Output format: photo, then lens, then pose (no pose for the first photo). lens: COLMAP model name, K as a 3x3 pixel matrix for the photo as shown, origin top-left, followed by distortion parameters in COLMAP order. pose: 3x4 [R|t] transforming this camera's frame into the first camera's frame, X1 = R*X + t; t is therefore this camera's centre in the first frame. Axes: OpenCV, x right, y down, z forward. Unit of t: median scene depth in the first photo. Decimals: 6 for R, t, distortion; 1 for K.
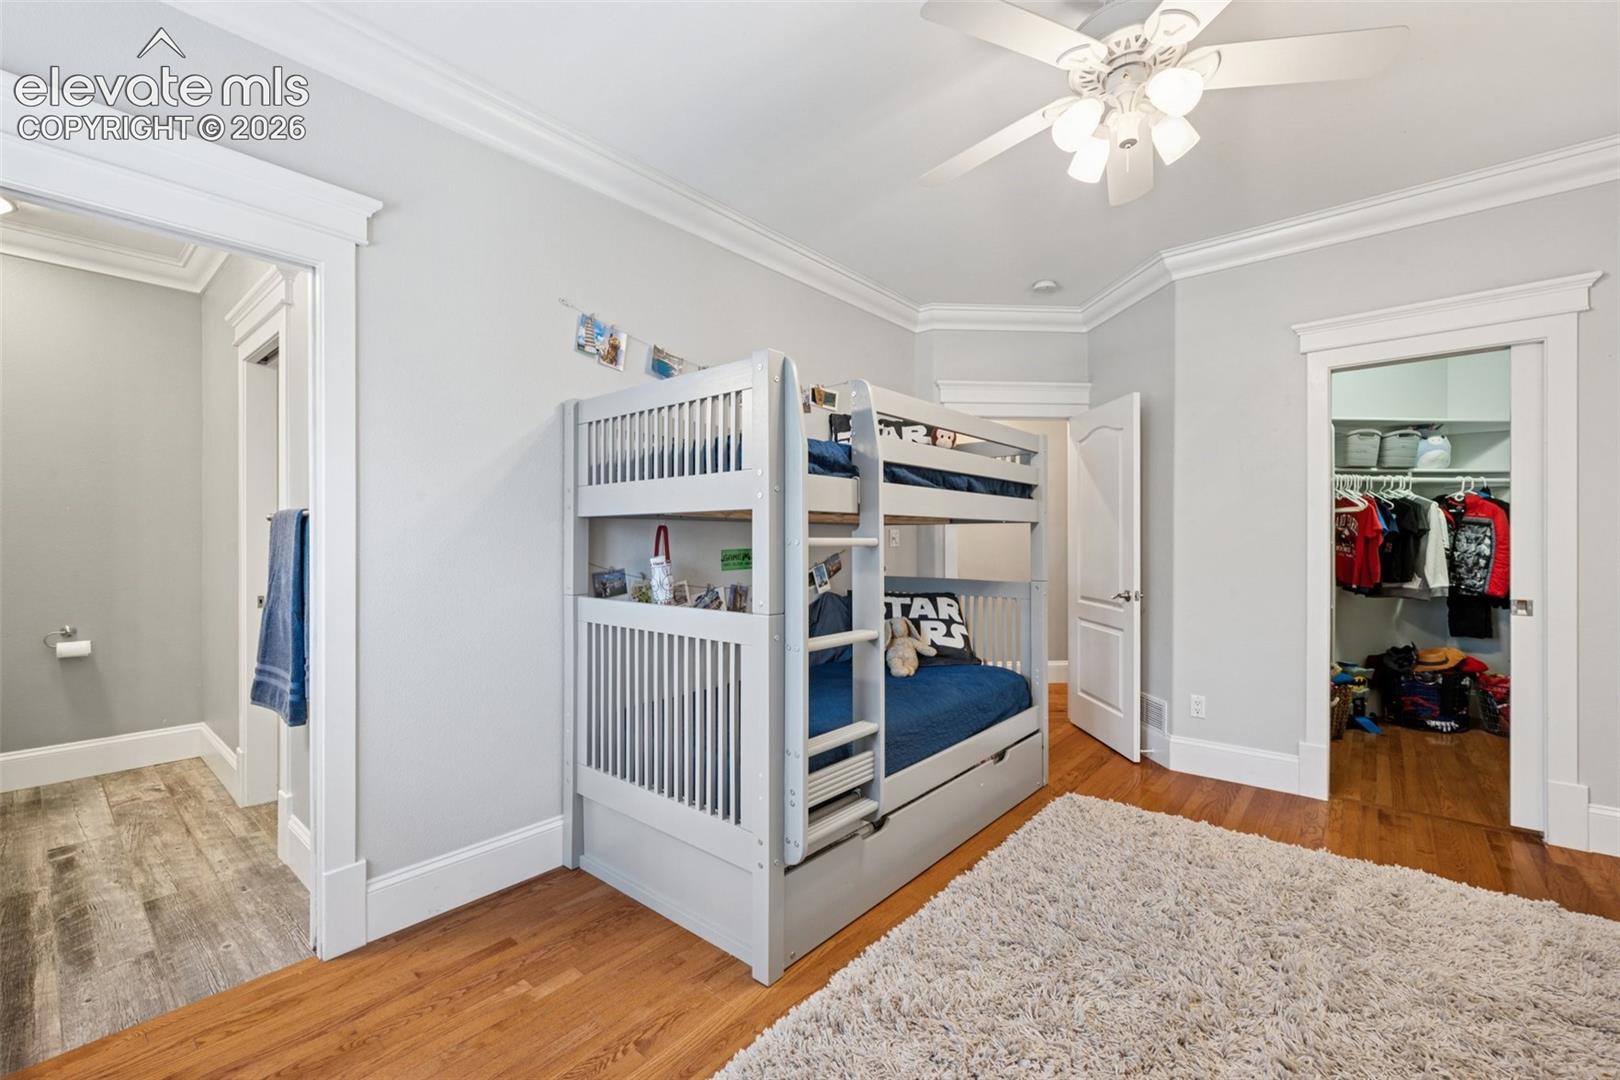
lens RADIAL K [[672.1, 0, 813.6], [0, 672.1, 540.0], [0, 0, 1]] dist [0.002993, 0.000088]
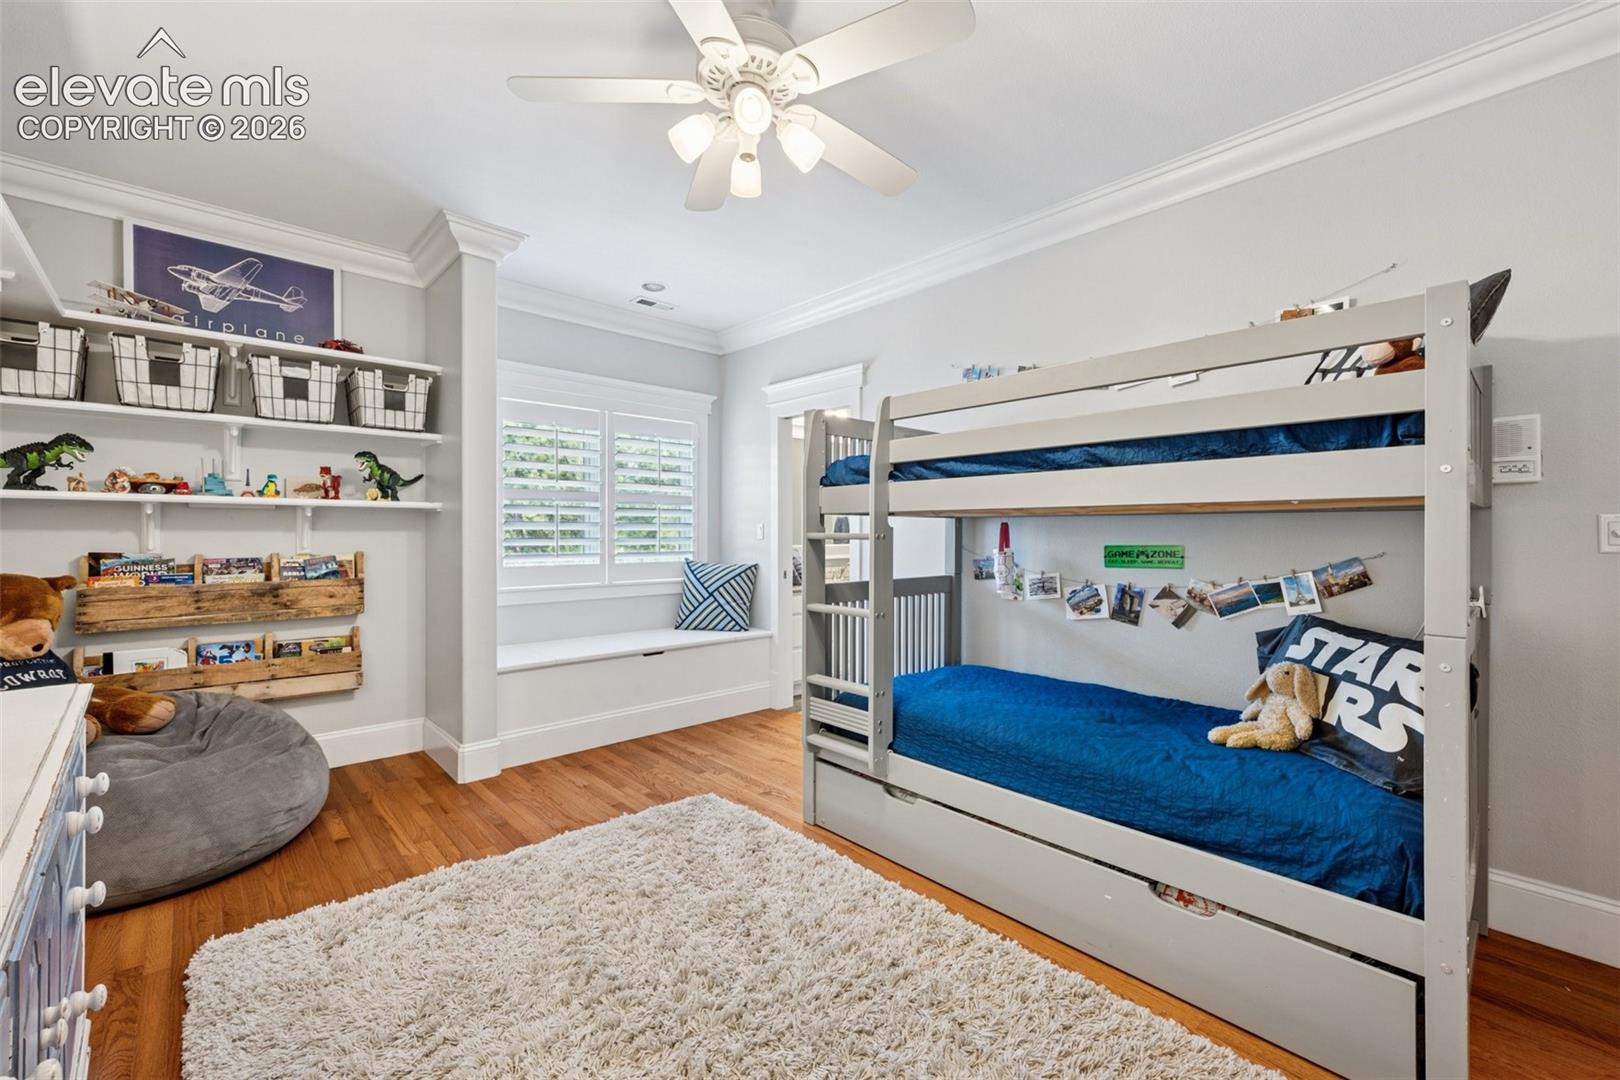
lens RADIAL K [[672.1, 0, 814.1], [0, 672.1, 535.0], [0, 0, 1]] dist [0.002993, 0.000088]
pose [[-0.105833, 0.001891, -0.994382, 0.860489], [-0.005093, 0.999984, 0.002444, -0.000839], [0.994371, 0.005323, -0.105822, 0.698166]]
